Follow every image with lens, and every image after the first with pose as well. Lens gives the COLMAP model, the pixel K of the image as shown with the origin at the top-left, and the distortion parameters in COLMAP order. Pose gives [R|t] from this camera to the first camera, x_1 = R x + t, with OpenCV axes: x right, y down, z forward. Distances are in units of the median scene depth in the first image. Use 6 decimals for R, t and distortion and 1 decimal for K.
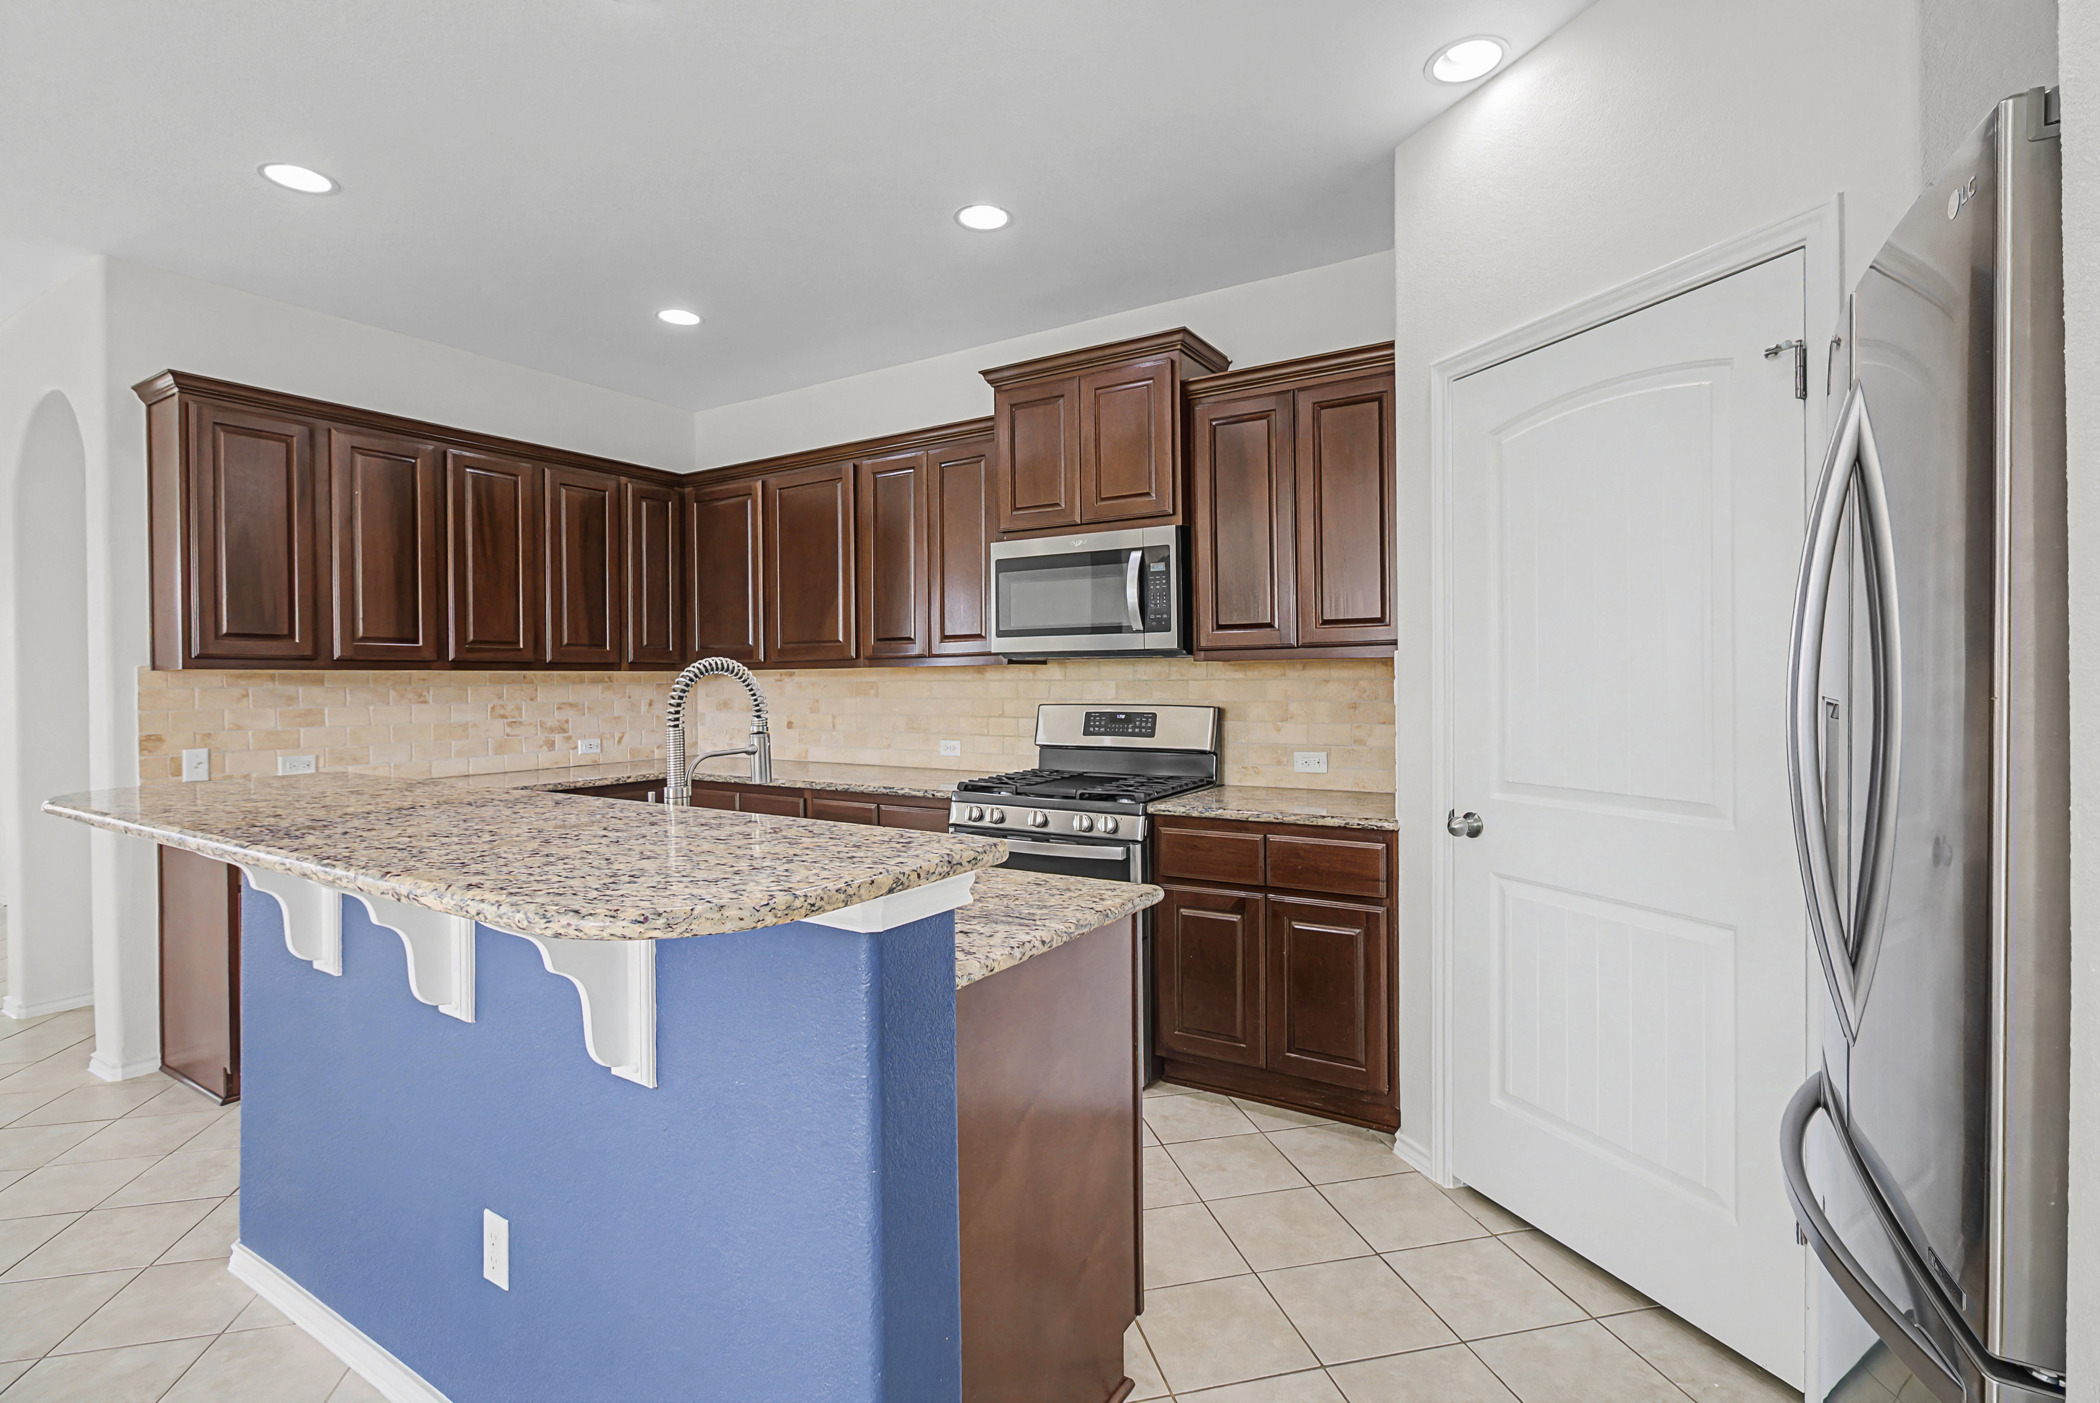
lens RADIAL K [[985.8, 0, 1051.0], [0, 985.8, 664.2], [0, 0, 1]] dist [-0.004435, 0.000128]
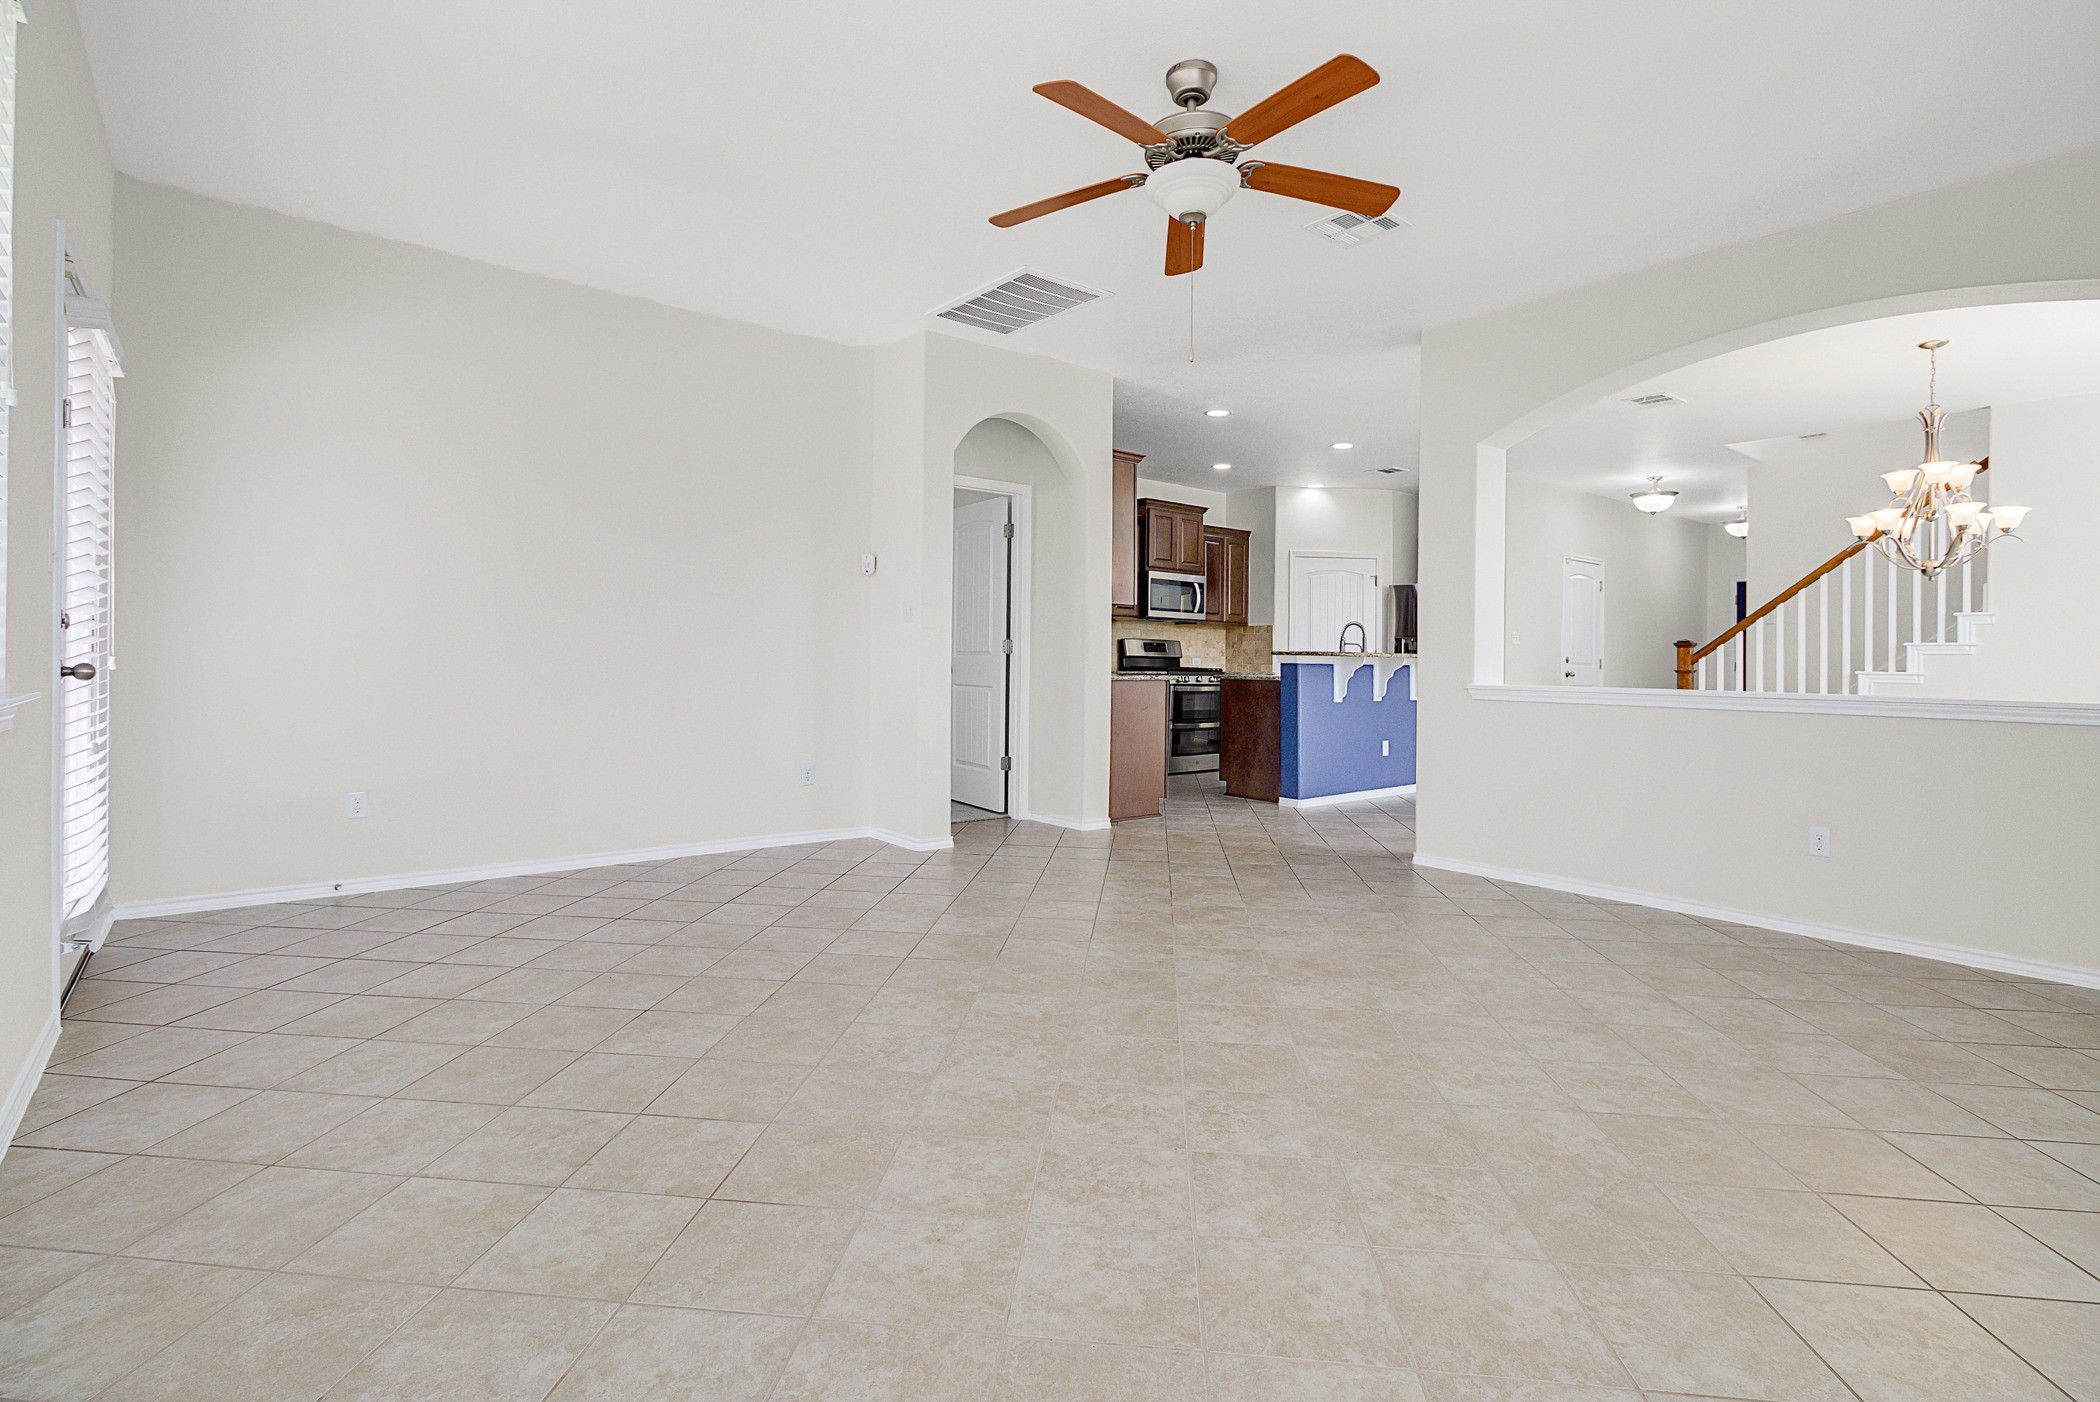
lens RADIAL K [[985.8, 0, 1051.0], [0, 985.8, 663.7], [0, 0, 1]] dist [-0.004435, 0.000128]
pose [[0.310163, 0.006519, 0.950661, -2.619686], [-0.036522, 0.999320, 0.005063, 0.108232], [-0.949982, -0.036290, 0.310190, 0.510551]]
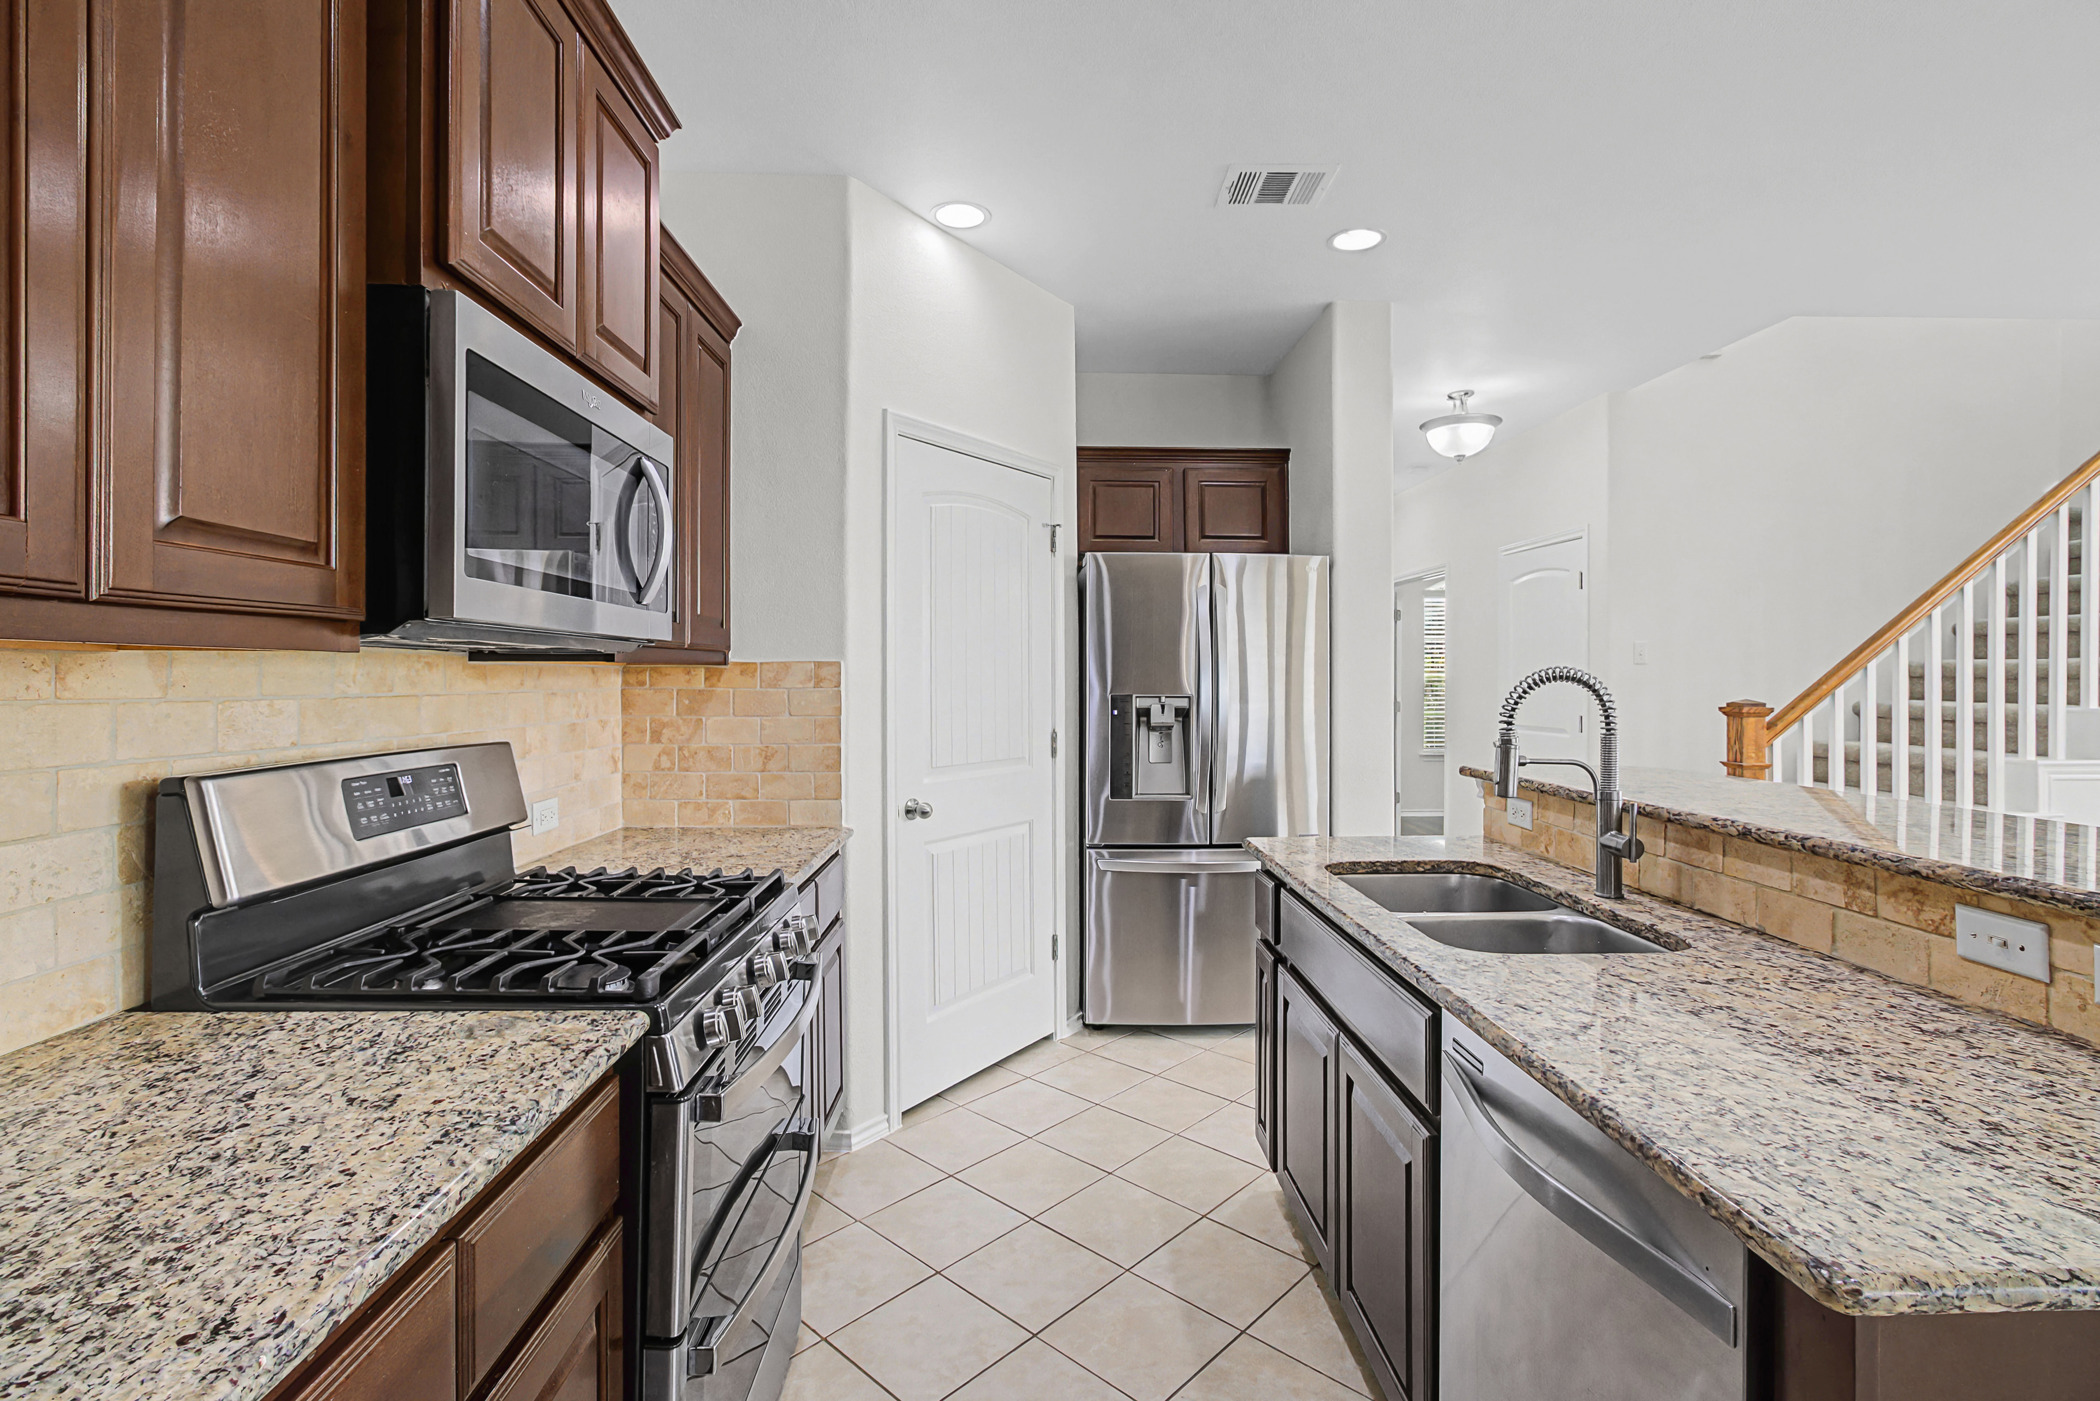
lens RADIAL K [[965.7, 0, 1043.4], [0, 965.7, 677.2], [0, 0, 1]] dist [0.000084, 0.000577]
pose [[-0.561446, 0.008693, 0.827468, -0.464980], [-0.011687, 0.999762, -0.018432, 0.014633], [-0.827431, -0.020020, -0.561211, 1.099970]]
